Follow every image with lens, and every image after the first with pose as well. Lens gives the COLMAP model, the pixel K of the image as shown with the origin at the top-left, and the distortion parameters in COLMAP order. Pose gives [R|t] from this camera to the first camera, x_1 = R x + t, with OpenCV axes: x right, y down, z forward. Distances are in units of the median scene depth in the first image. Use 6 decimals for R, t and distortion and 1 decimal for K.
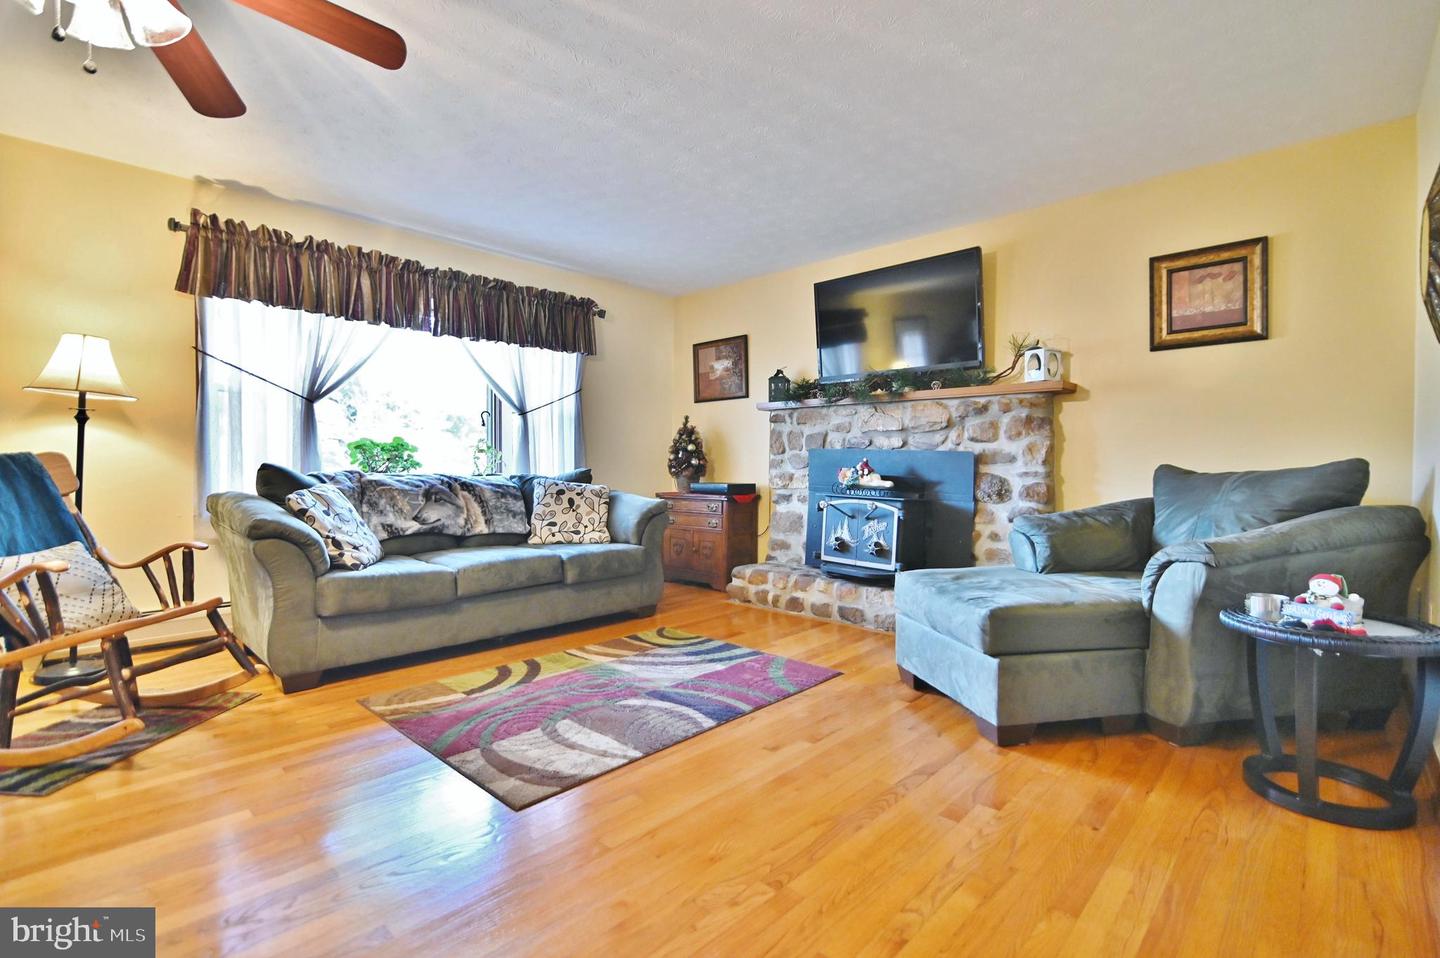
lens RADIAL K [[658.4, 0, 721.7], [0, 658.4, 481.8], [0, 0, 1]] dist [-0.019354, 0.001096]
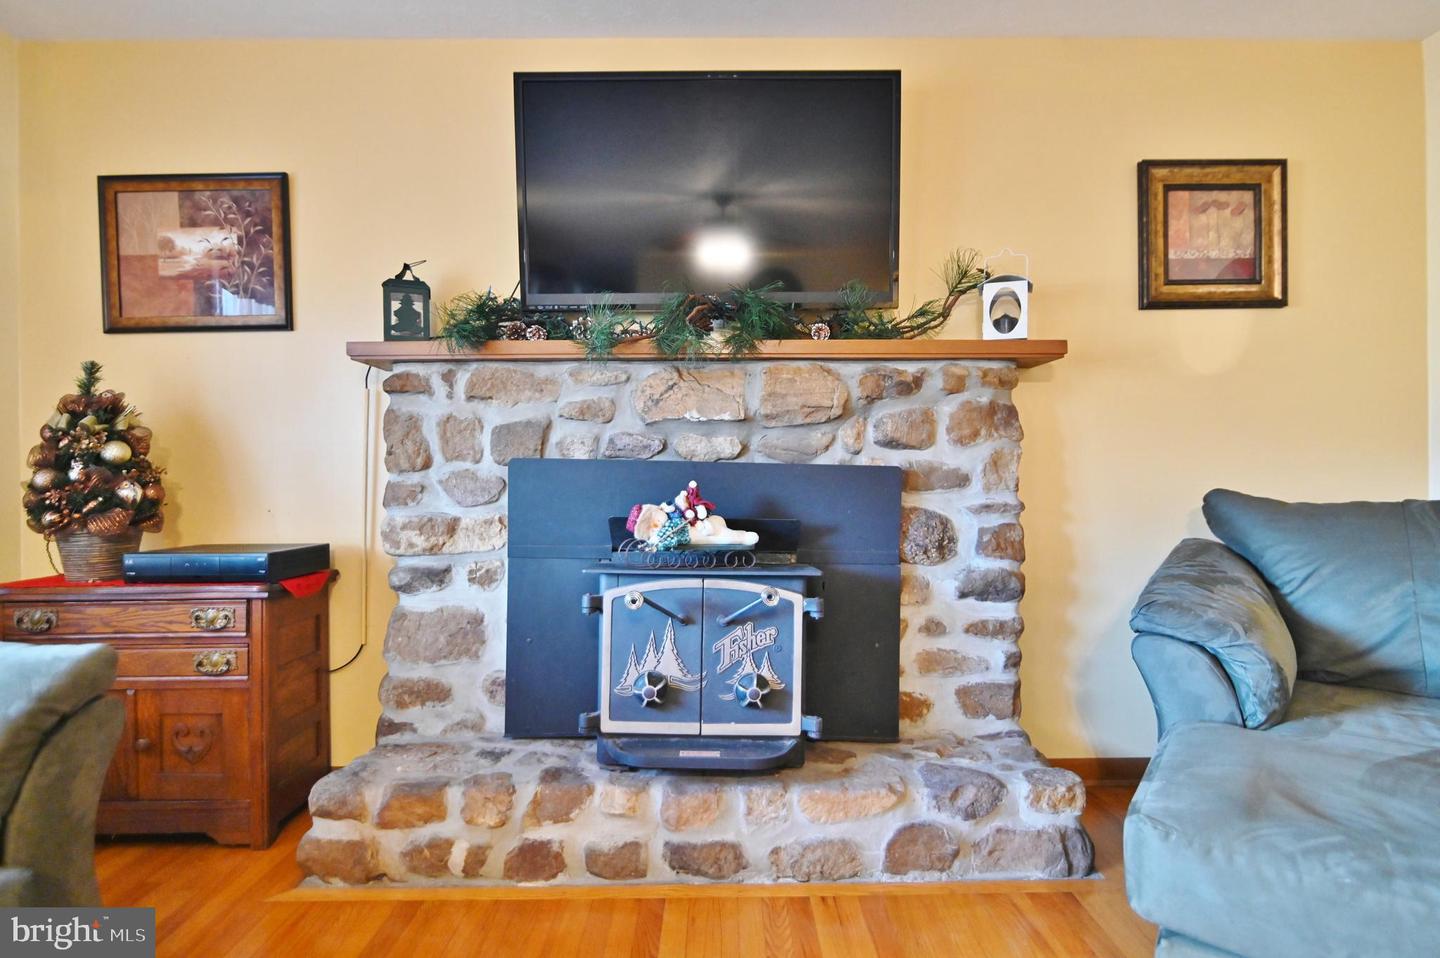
lens RADIAL K [[768.3, 0, 727.0], [0, 768.3, 481.7], [0, 0, 1]] dist [-0.015466, 0.003886]
pose [[0.720499, -0.013412, 0.693326, -0.121524], [0.026853, 0.999603, -0.008569, -0.030673], [-0.692935, 0.024792, 0.720573, 0.618447]]
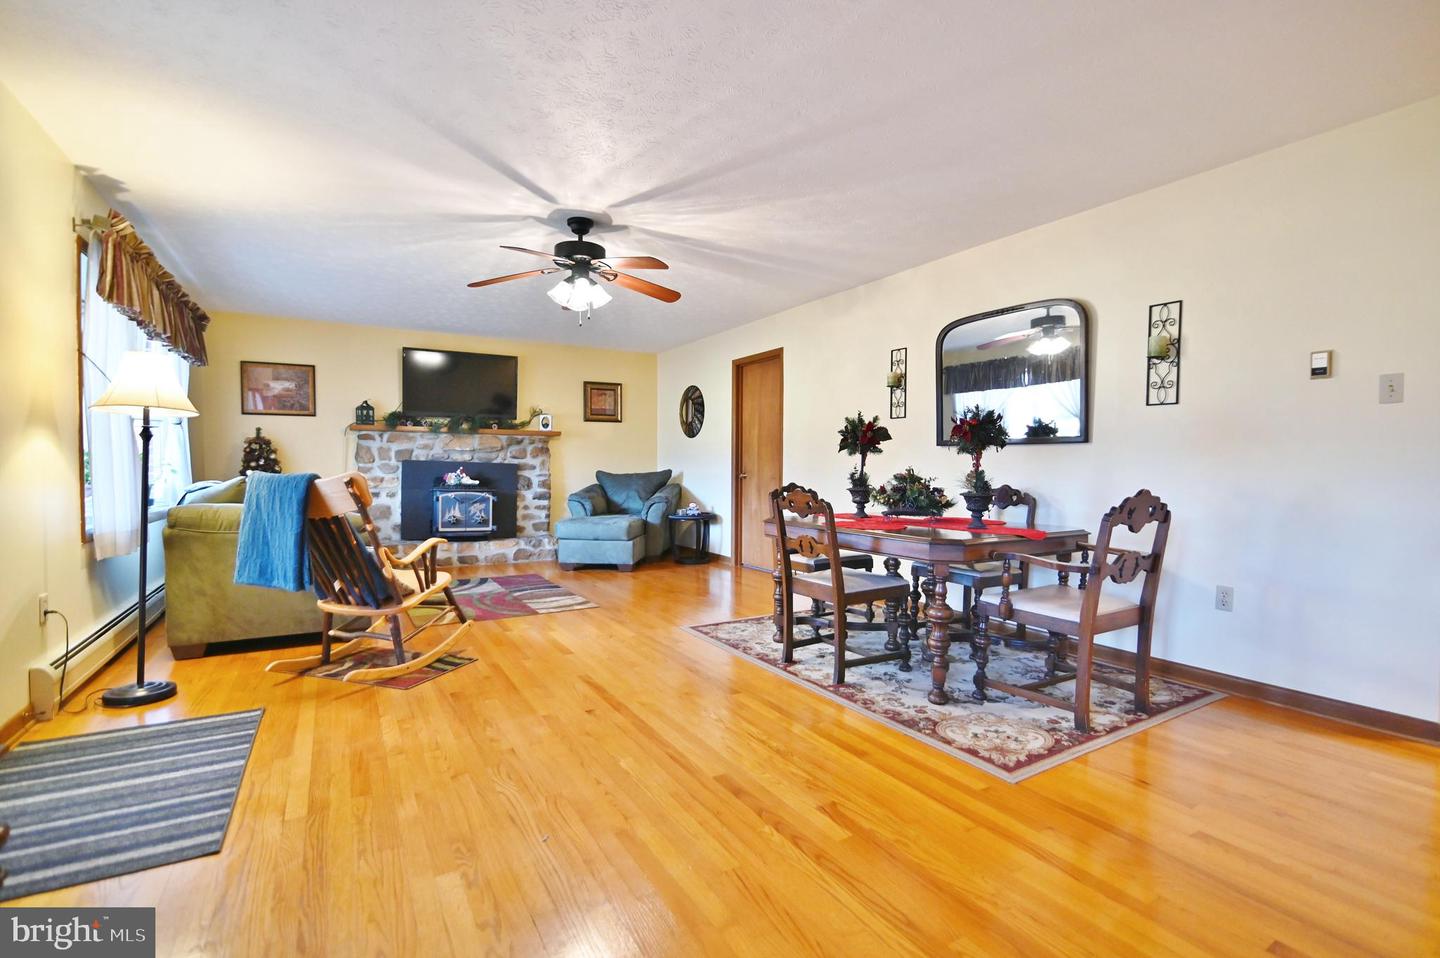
lens RADIAL K [[658.4, 0, 719.5], [0, 658.4, 484.0], [0, 0, 1]] dist [-0.019354, 0.001096]
pose [[0.278344, -0.029411, 0.960031, -1.202125], [0.018527, 0.999510, 0.025248, -0.023070], [-0.960303, 0.010759, 0.278752, -0.089831]]
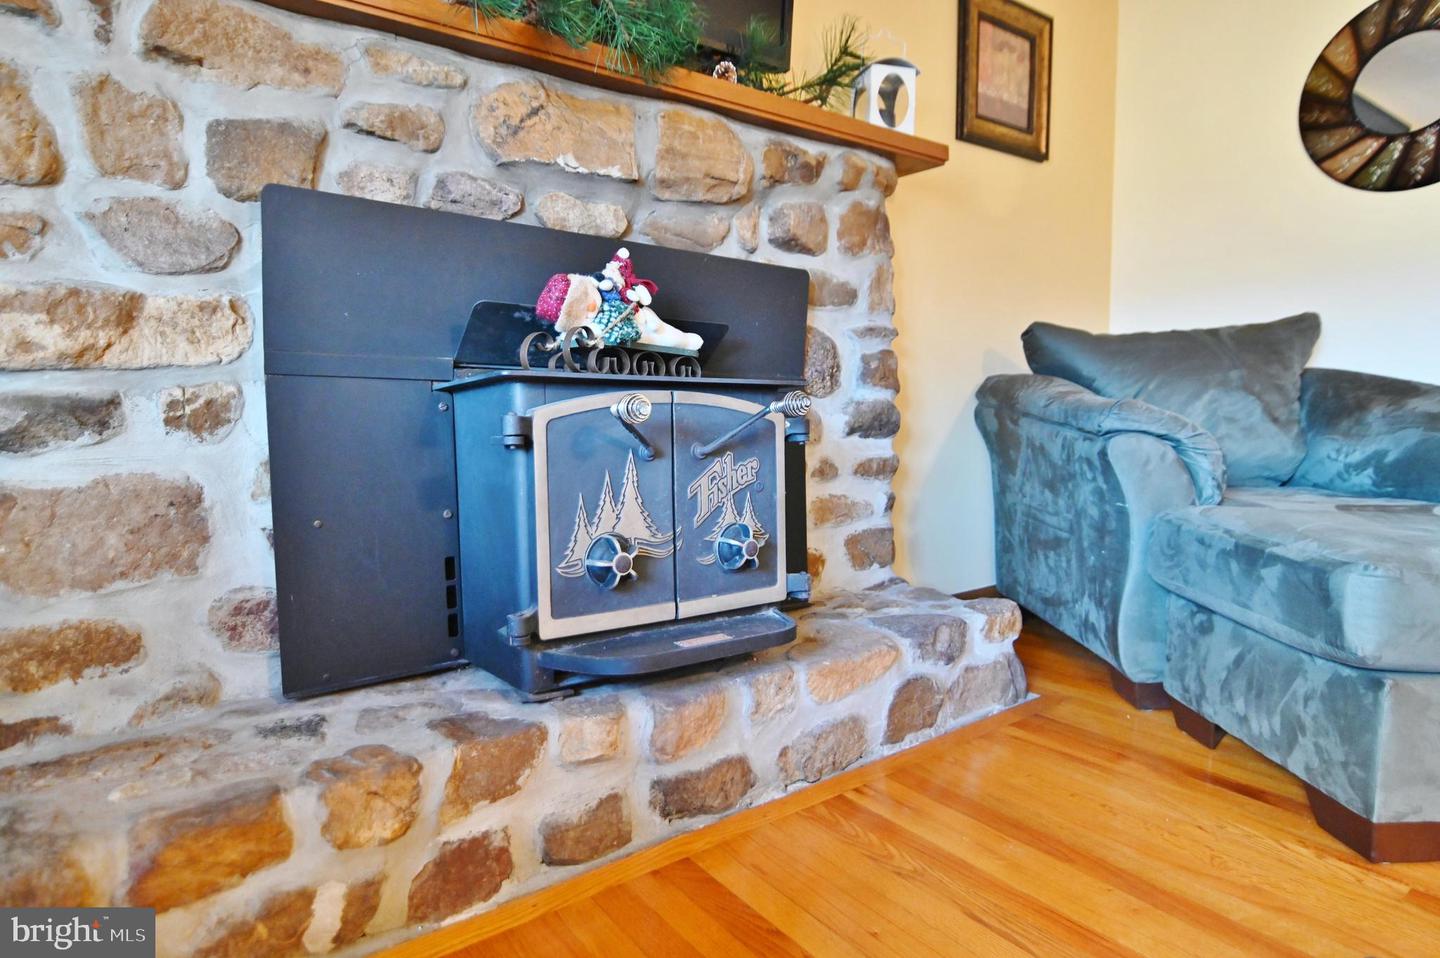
lens RADIAL K [[819.0, 0, 722.5], [0, 819.0, 482.6], [0, 0, 1]] dist [-0.012638, 0.001635]
pose [[0.171380, -0.099559, 0.980162, -0.135633], [0.035908, 0.994851, 0.094772, 0.033690], [-0.984550, 0.018953, 0.174073, 0.901736]]
